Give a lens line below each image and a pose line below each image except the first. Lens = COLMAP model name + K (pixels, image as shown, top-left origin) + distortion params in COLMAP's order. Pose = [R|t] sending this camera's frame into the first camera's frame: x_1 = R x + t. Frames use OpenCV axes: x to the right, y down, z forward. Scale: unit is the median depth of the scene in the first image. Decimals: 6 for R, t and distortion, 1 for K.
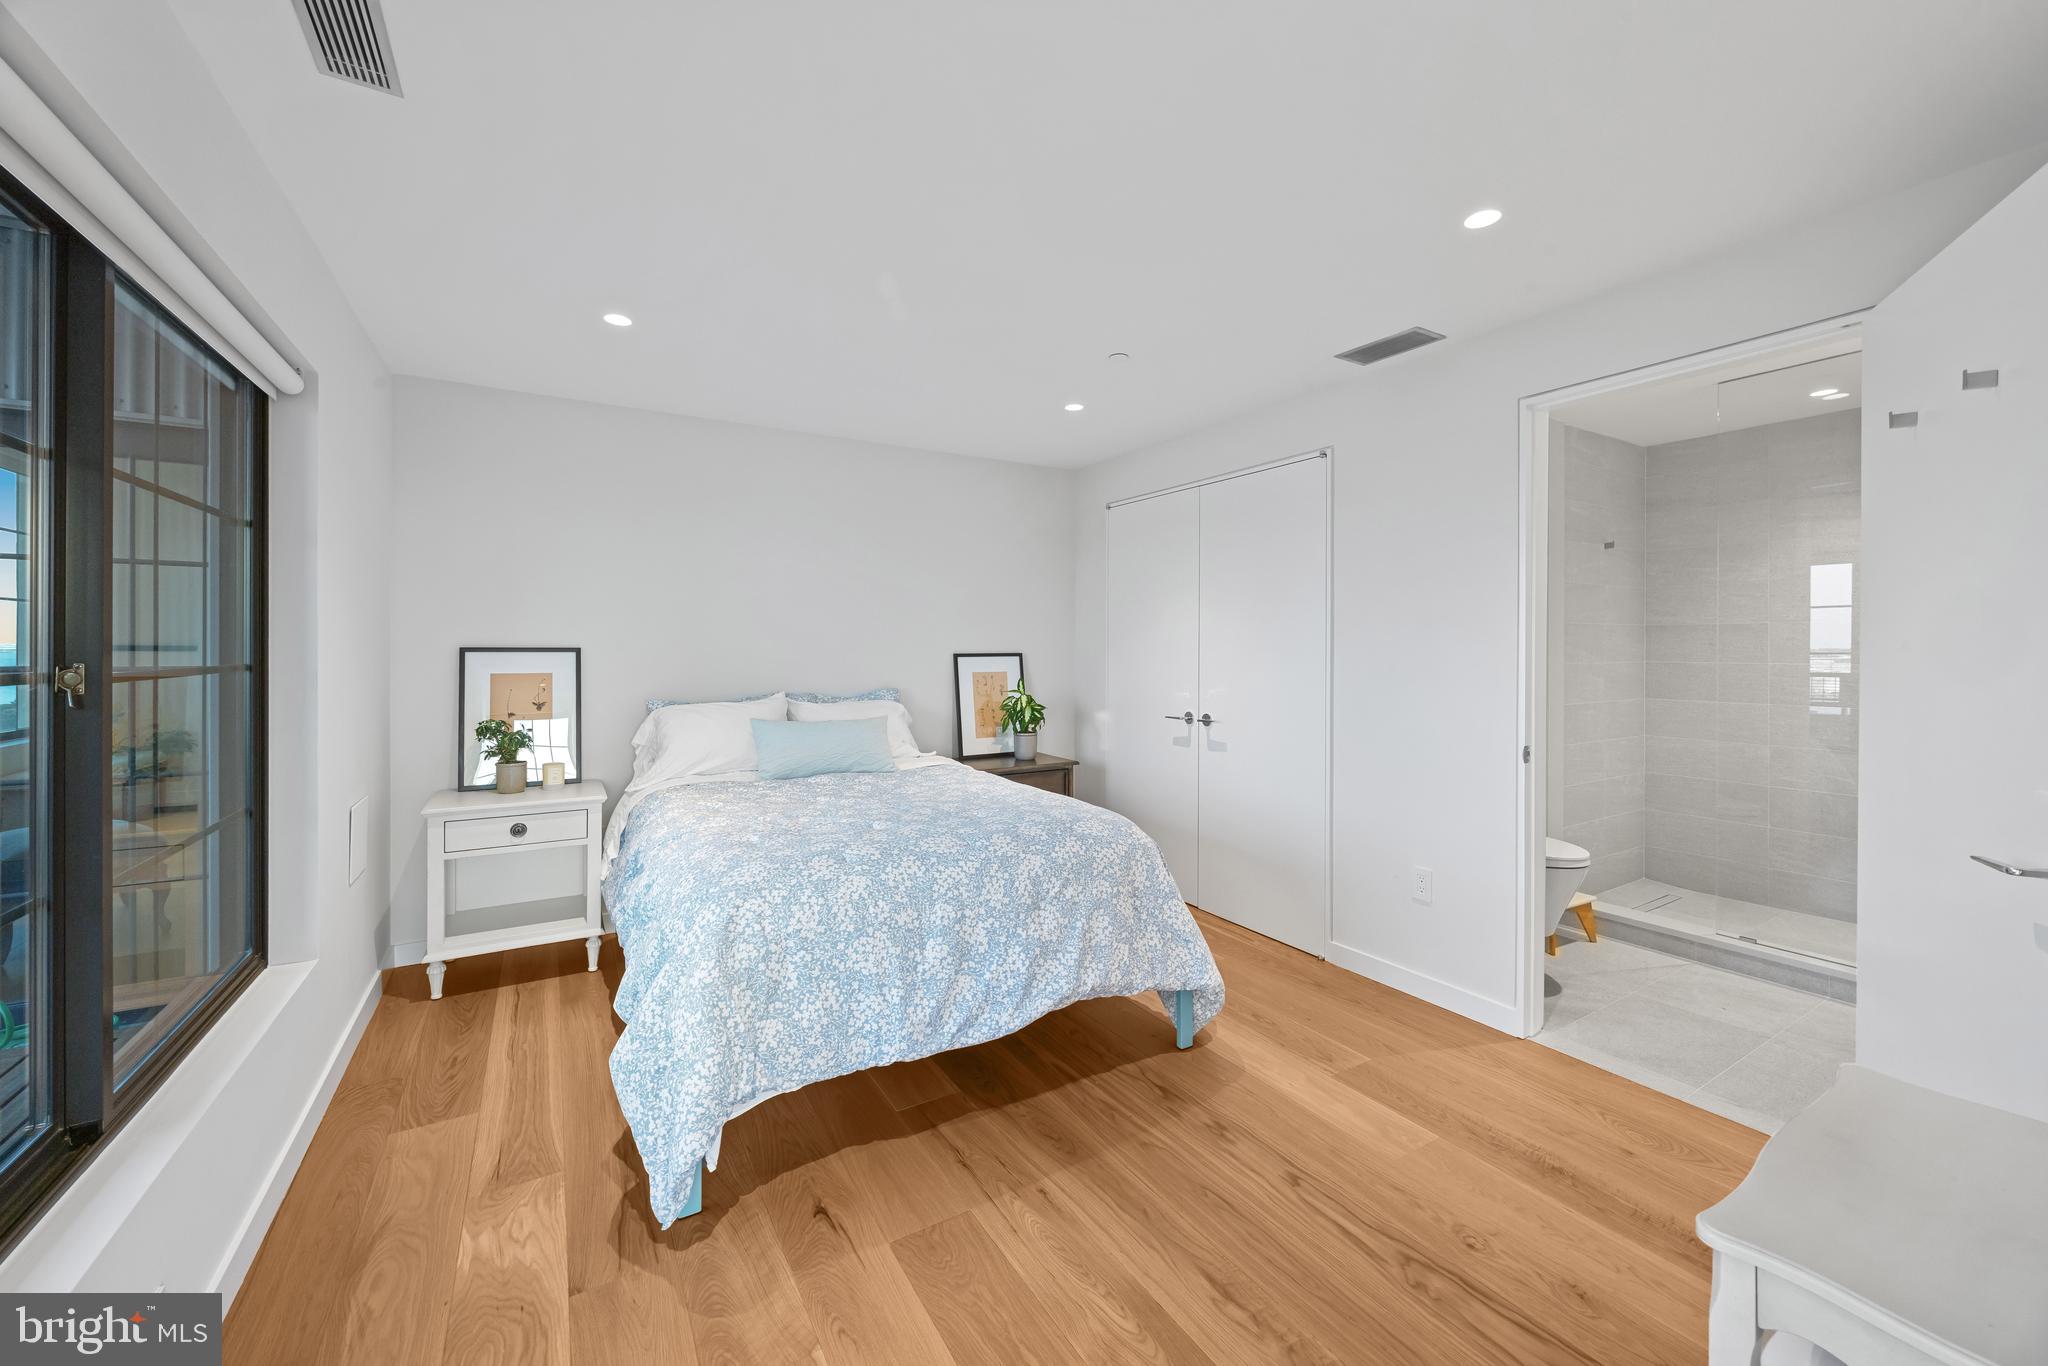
lens RADIAL K [[778.3, 0, 1026.8], [0, 778.3, 676.8], [0, 0, 1]] dist [-0.001682, 0.000214]
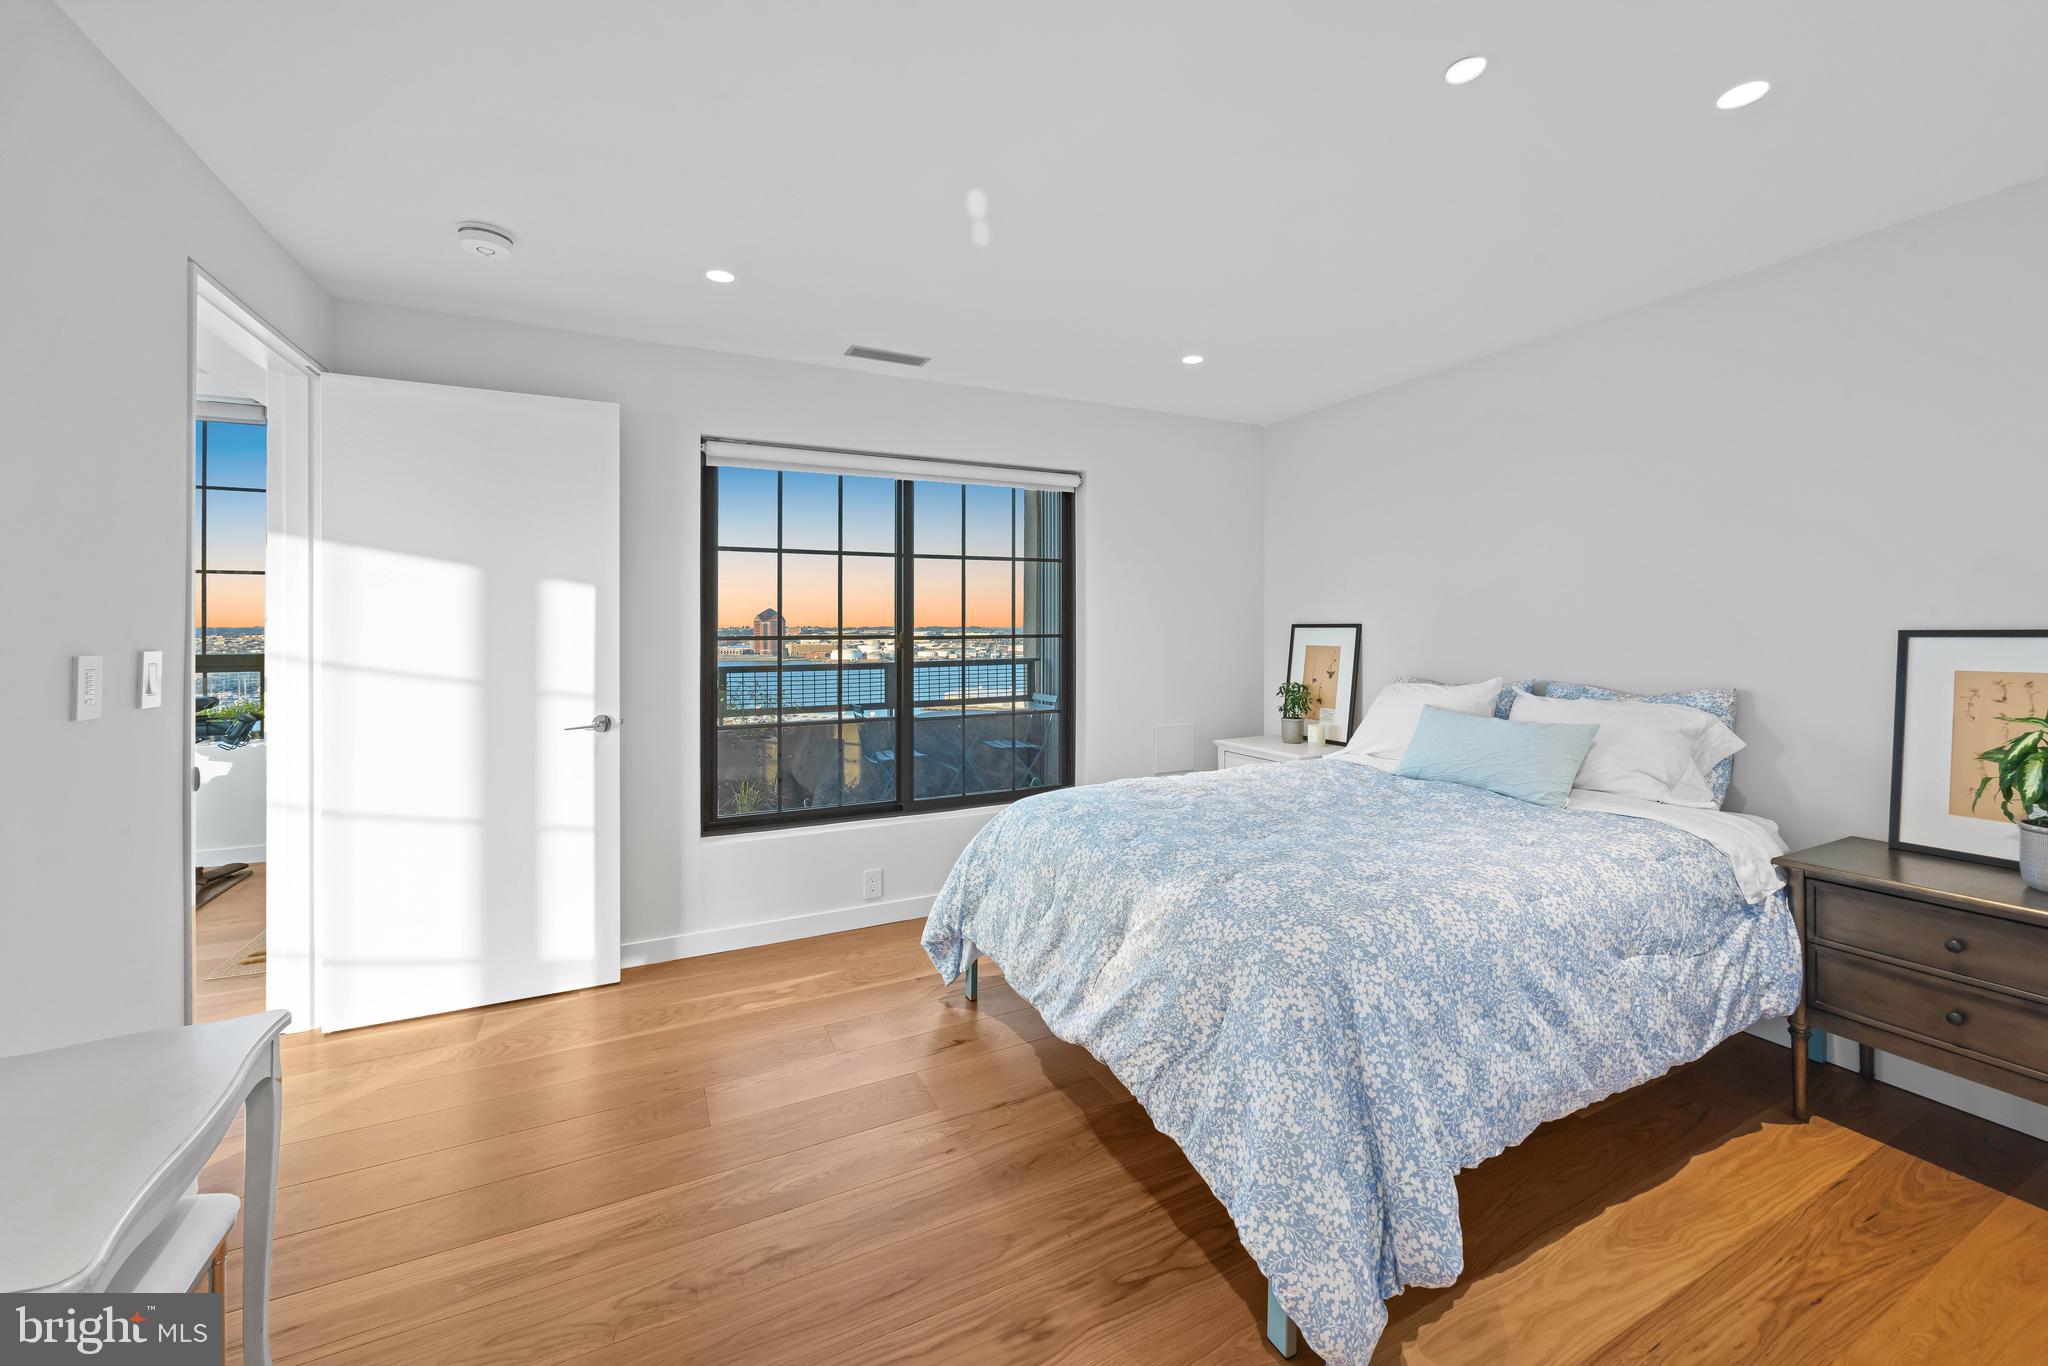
lens RADIAL K [[787.6, 0, 1033.9], [0, 787.6, 663.6], [0, 0, 1]] dist [-0.000821, 0.000116]
pose [[-0.072502, 0.047643, -0.996230, 0.569186], [-0.024146, 0.998482, 0.049508, -0.025958], [0.997076, 0.027644, -0.071241, 0.643560]]
